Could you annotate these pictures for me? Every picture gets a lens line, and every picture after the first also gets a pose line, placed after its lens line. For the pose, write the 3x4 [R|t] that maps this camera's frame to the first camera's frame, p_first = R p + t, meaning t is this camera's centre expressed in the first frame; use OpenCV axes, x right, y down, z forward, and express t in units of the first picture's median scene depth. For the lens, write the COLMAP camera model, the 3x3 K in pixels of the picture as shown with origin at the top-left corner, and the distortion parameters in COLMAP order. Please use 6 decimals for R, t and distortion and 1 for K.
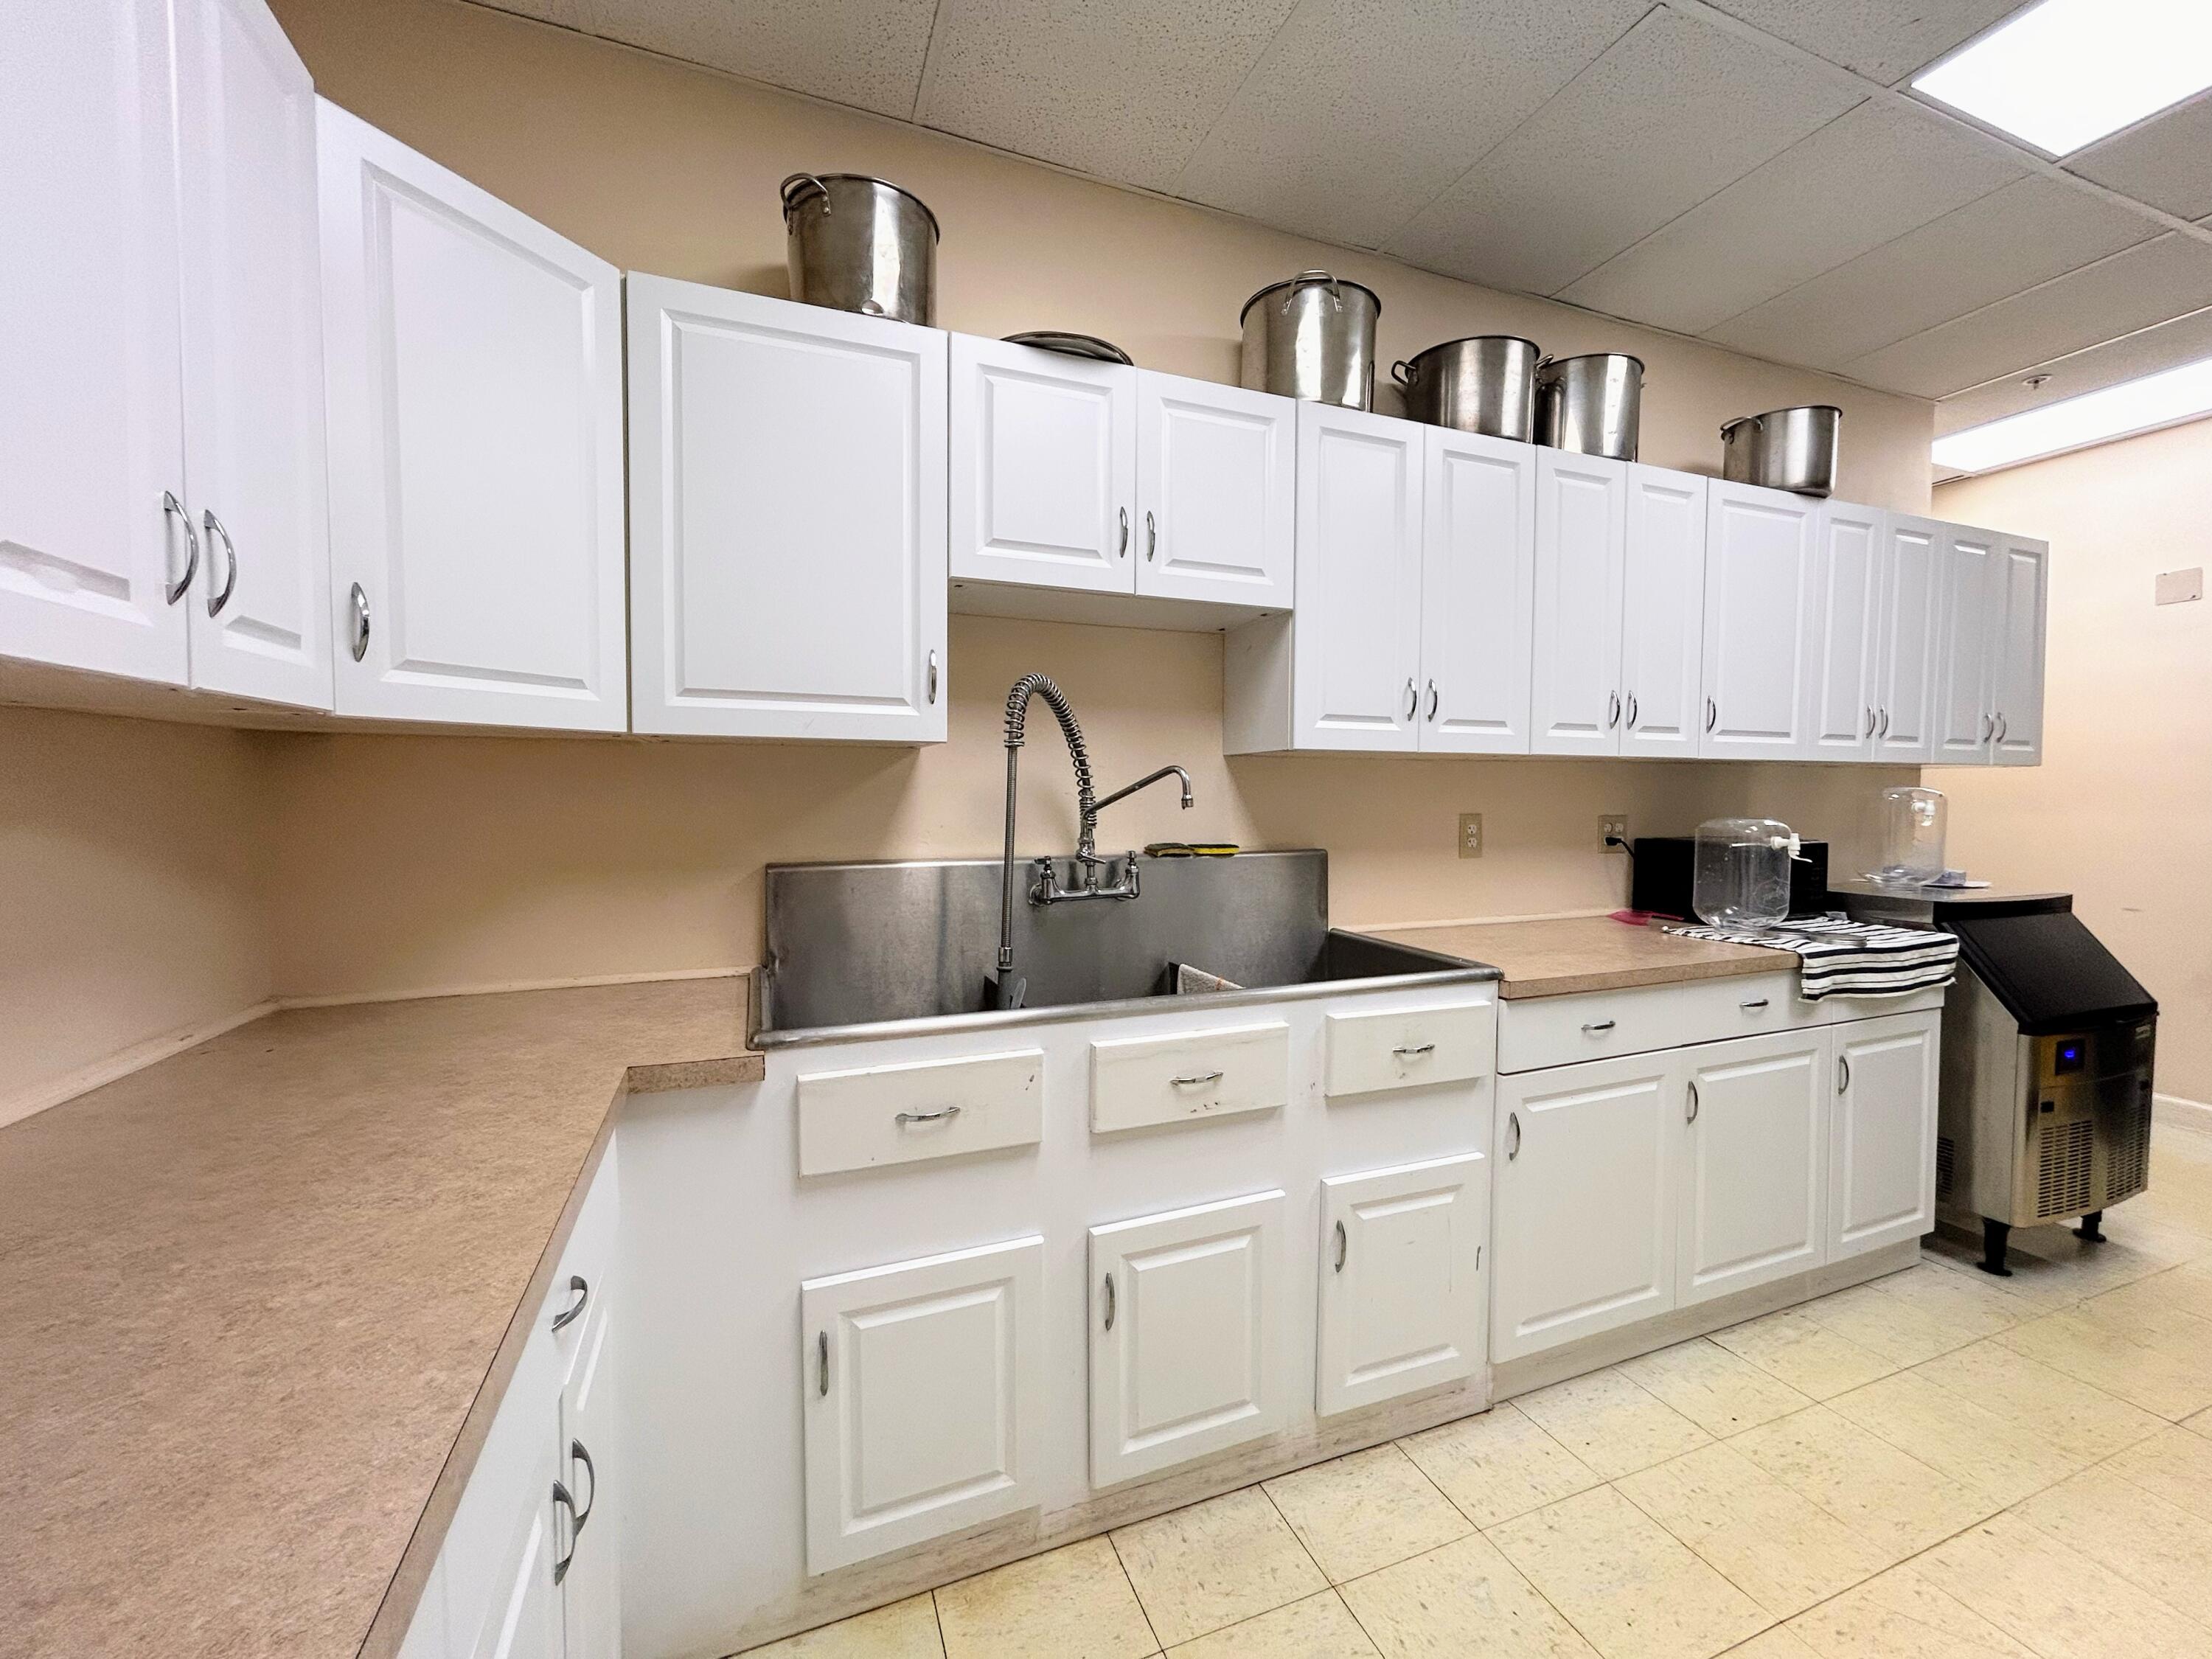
lens RADIAL K [[890.3, 0, 1105.5], [0, 890.3, 827.4], [0, 0, 1]] dist [0.000146, 0.000040]
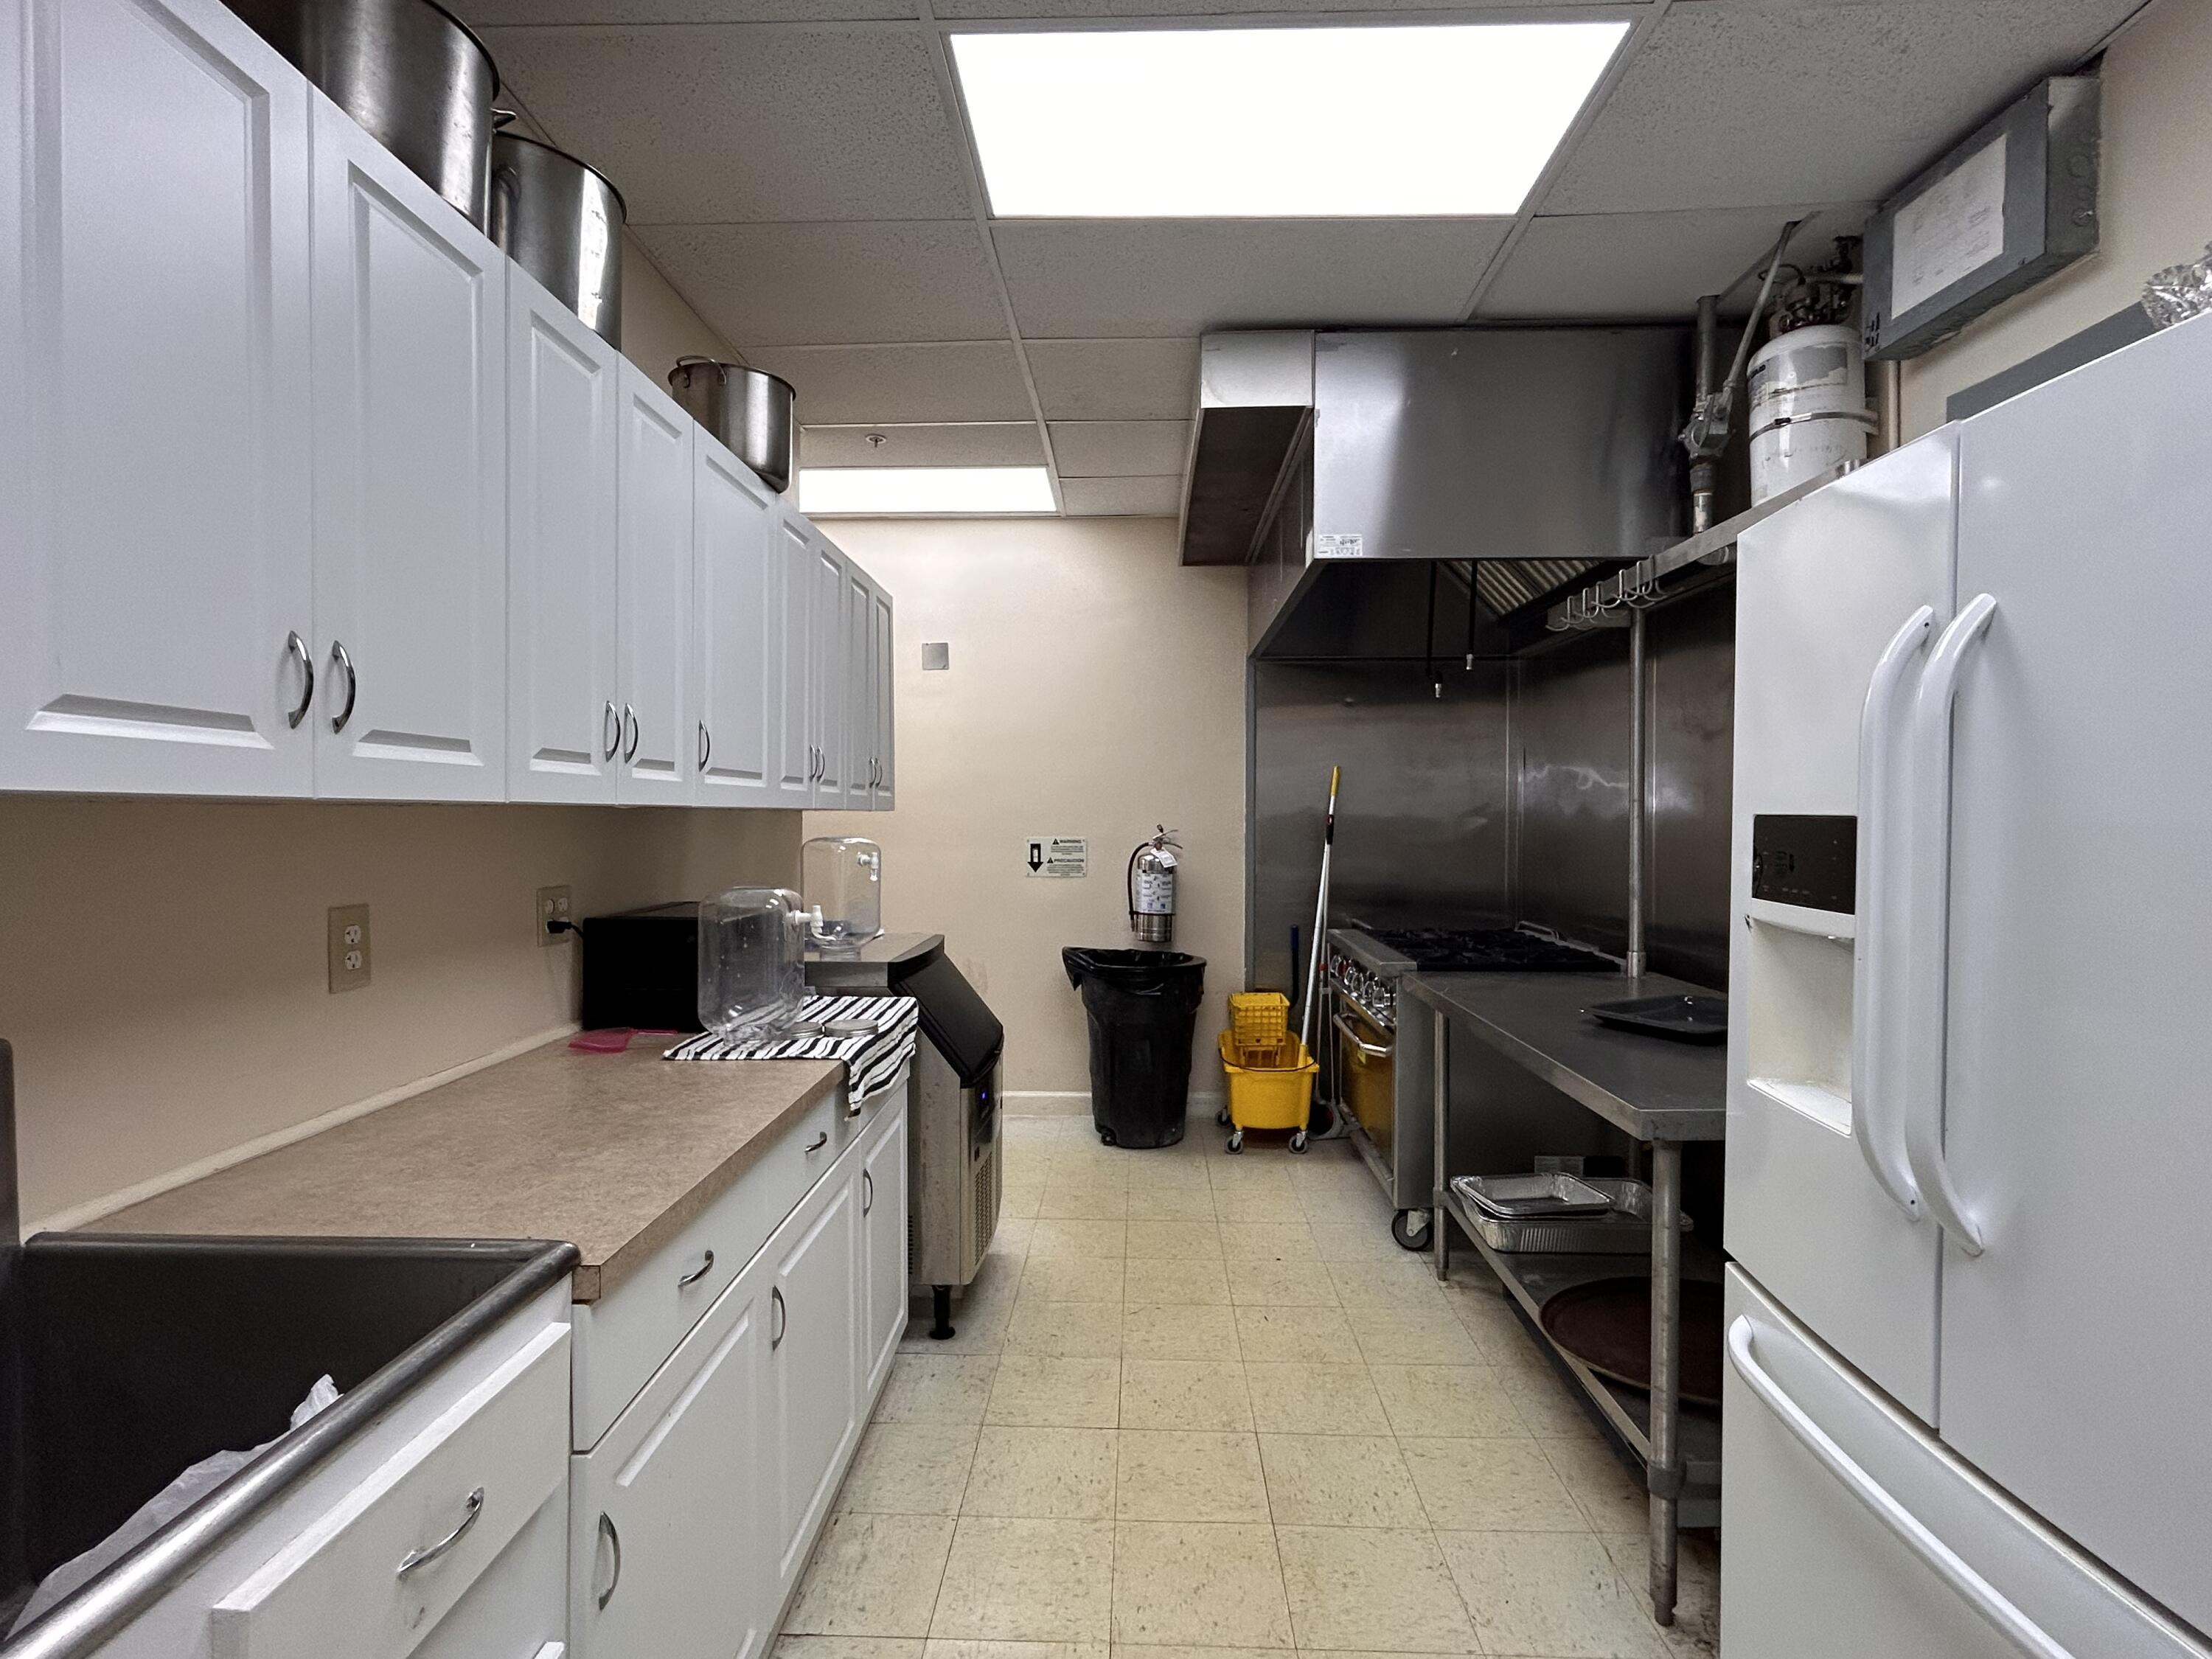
lens RADIAL K [[1052.9, 0, 1108.0], [0, 1052.9, 829.6], [0, 0, 1]] dist [-0.004415, -0.000623]
pose [[0.388838, -0.013523, 0.921207, 0.016056], [0.035426, 0.999372, -0.000283, -0.047730], [-0.920625, 0.032745, 0.389073, 0.370433]]
